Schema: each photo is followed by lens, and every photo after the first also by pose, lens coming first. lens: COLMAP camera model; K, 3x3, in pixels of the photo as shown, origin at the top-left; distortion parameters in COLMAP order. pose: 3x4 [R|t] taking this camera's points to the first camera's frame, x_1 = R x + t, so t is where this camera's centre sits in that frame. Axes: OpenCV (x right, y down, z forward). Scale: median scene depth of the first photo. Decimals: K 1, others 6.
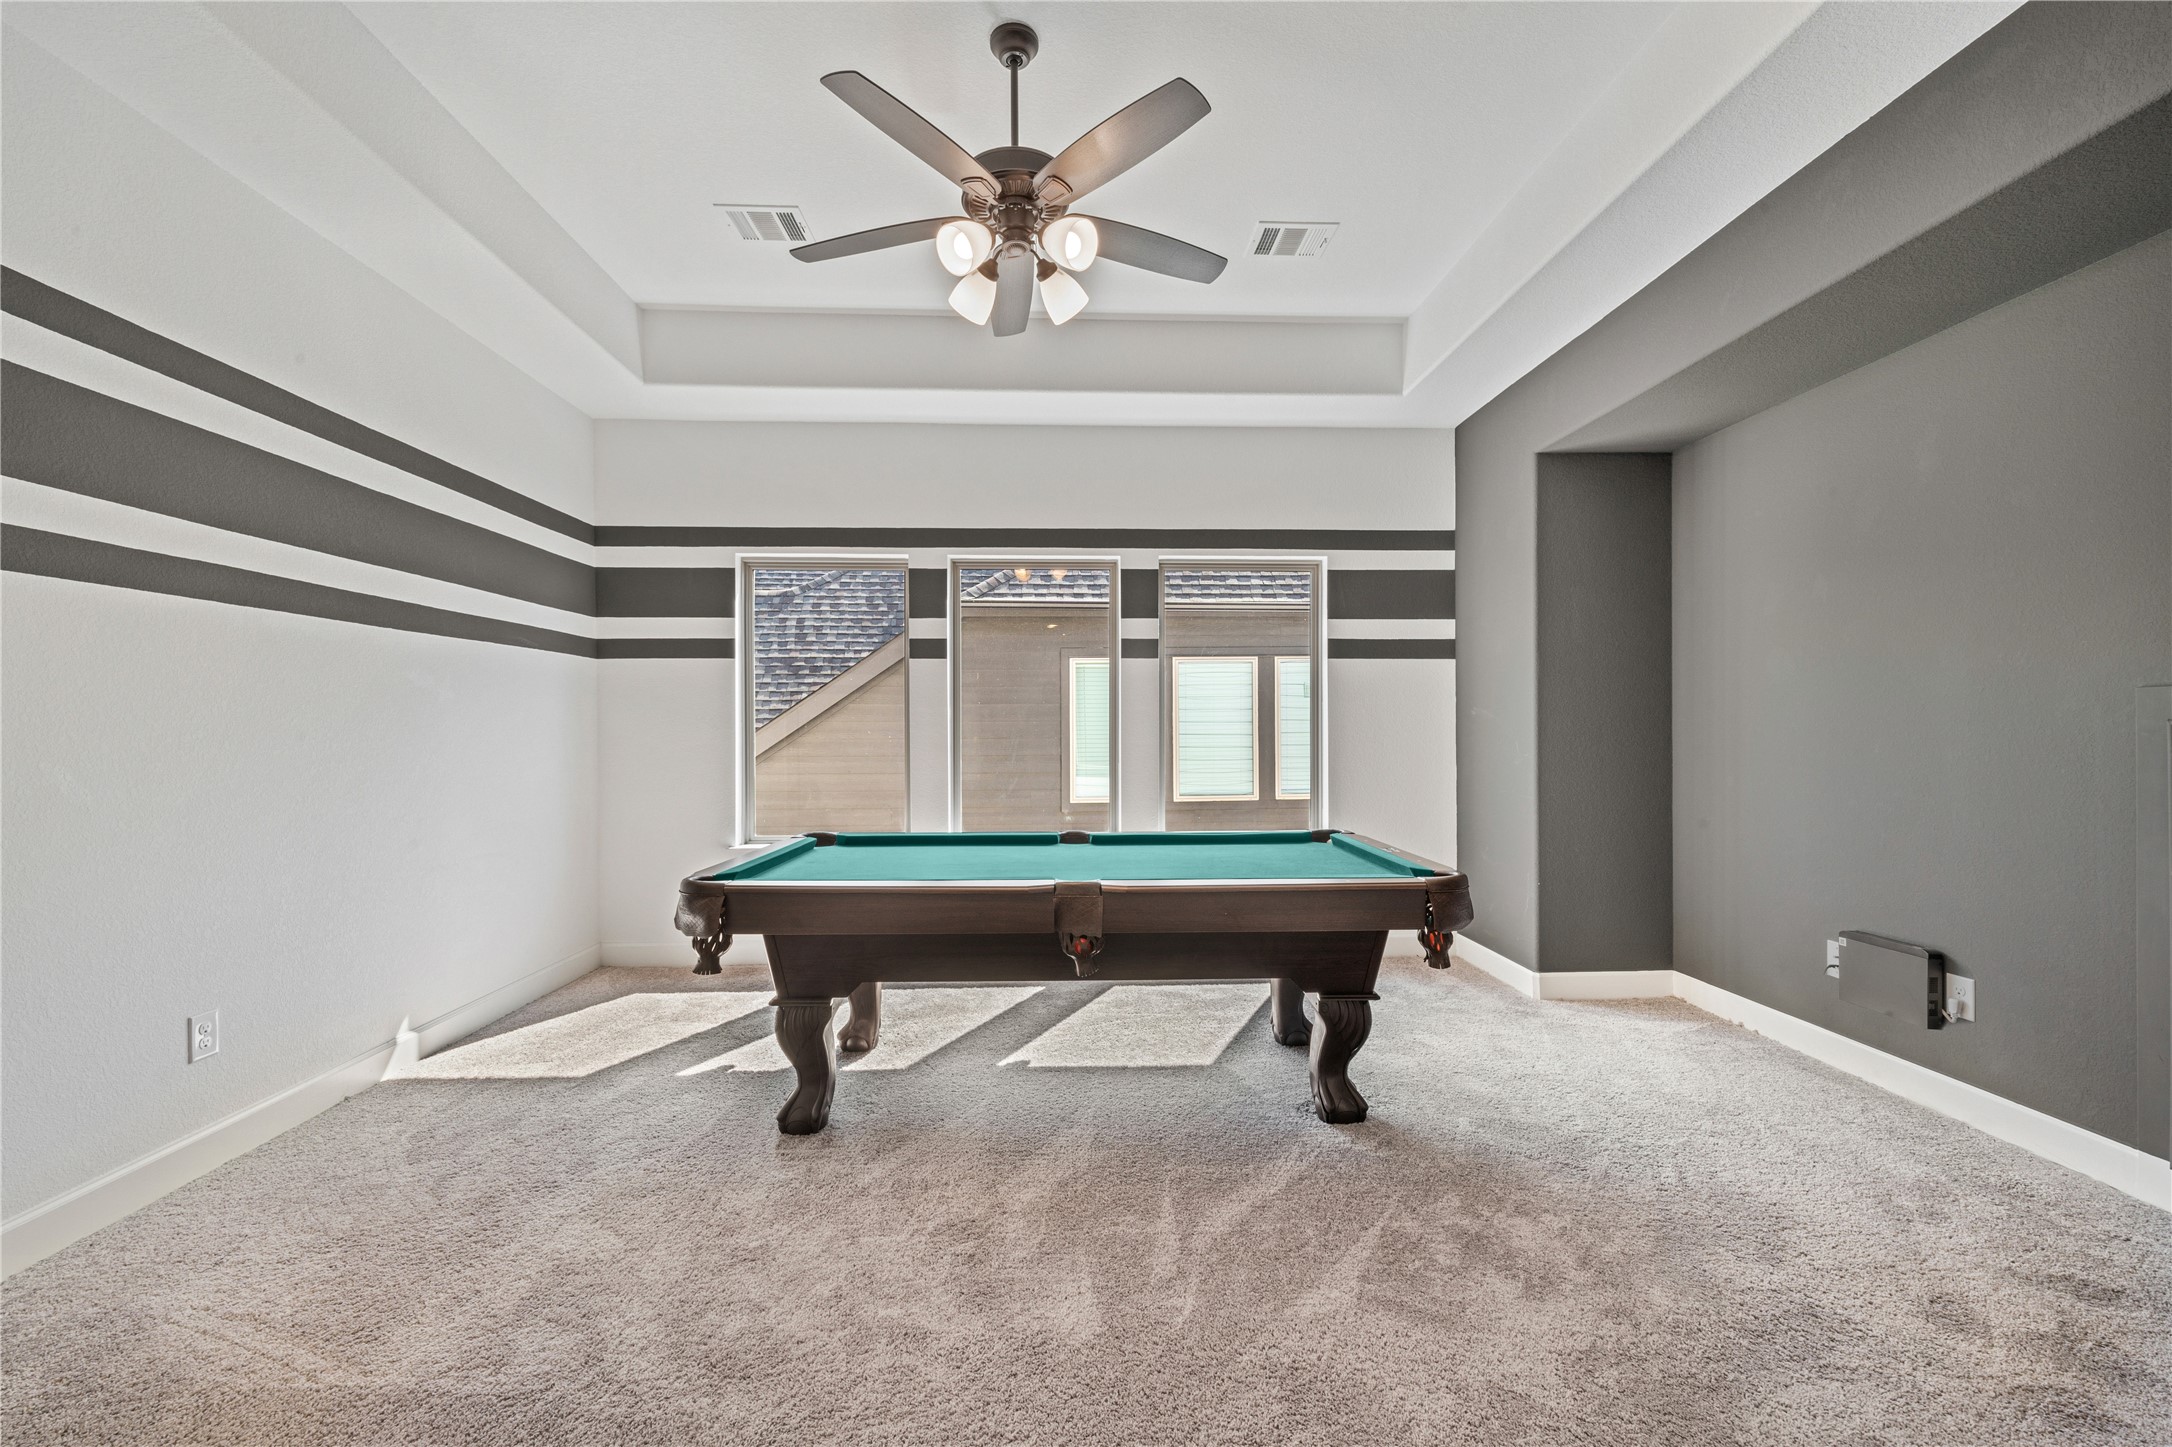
lens RADIAL K [[887.0, 0, 1088.7], [0, 887.0, 732.1], [0, 0, 1]] dist [-0.001681, 0.000554]
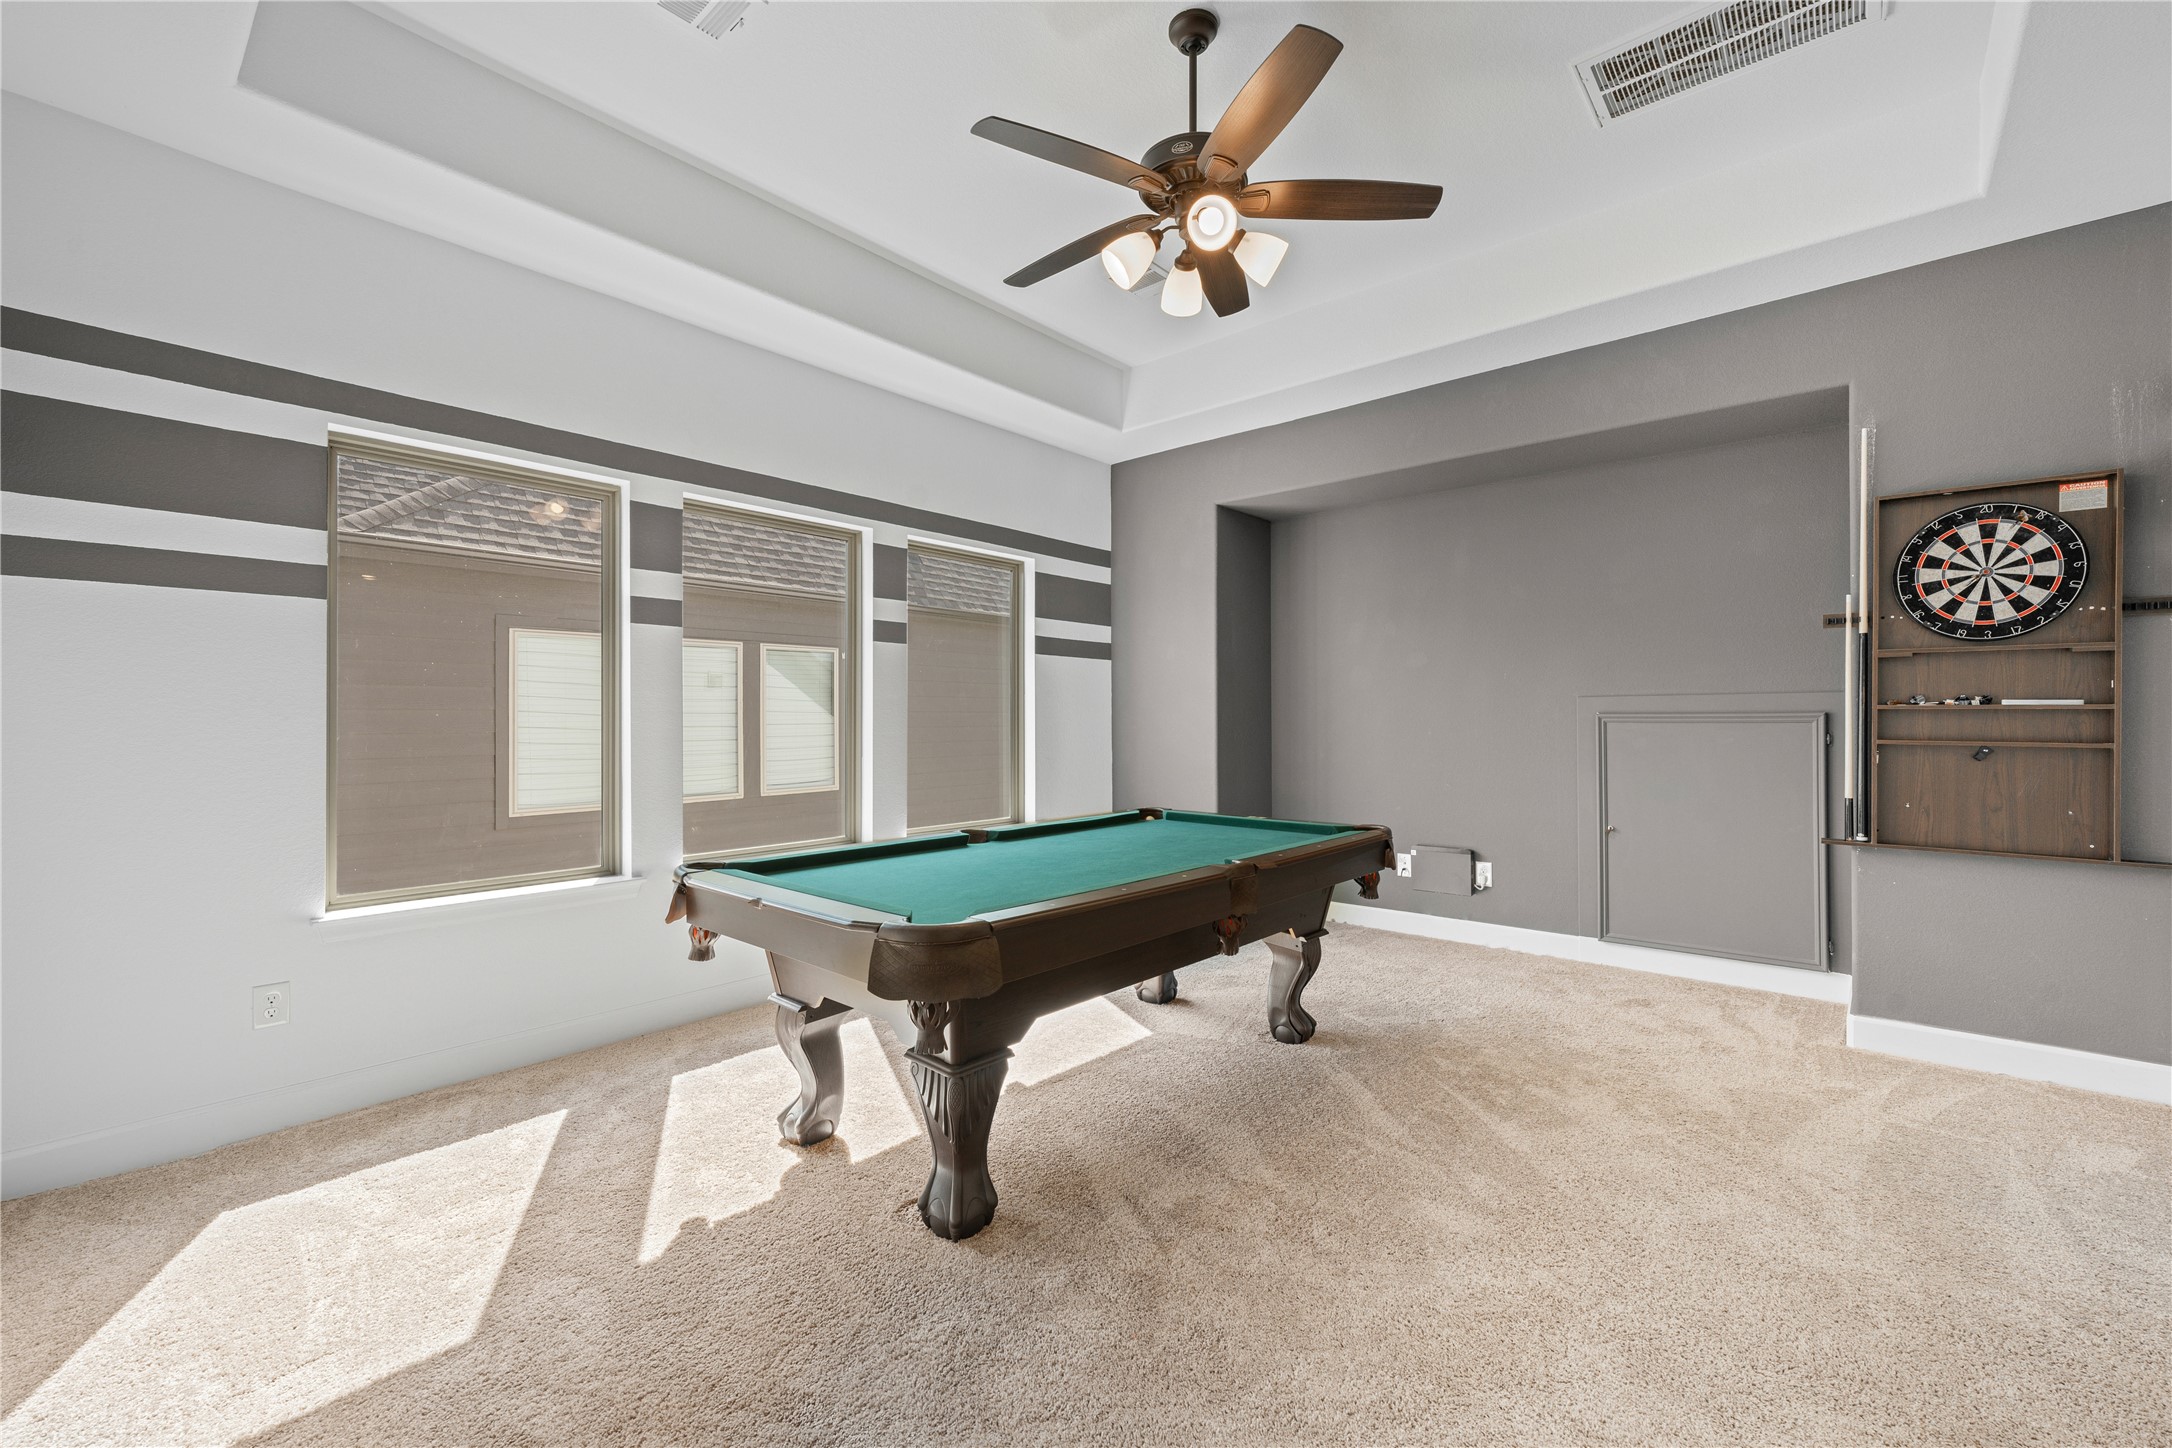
lens RADIAL K [[887.0, 0, 1087.4], [0, 887.0, 716.7], [0, 0, 1]] dist [-0.001681, 0.000554]
pose [[0.684666, 0.003778, 0.728847, -0.472614], [0.002943, 0.999964, -0.007948, 0.001780], [-0.728851, 0.007586, 0.684630, 0.220834]]
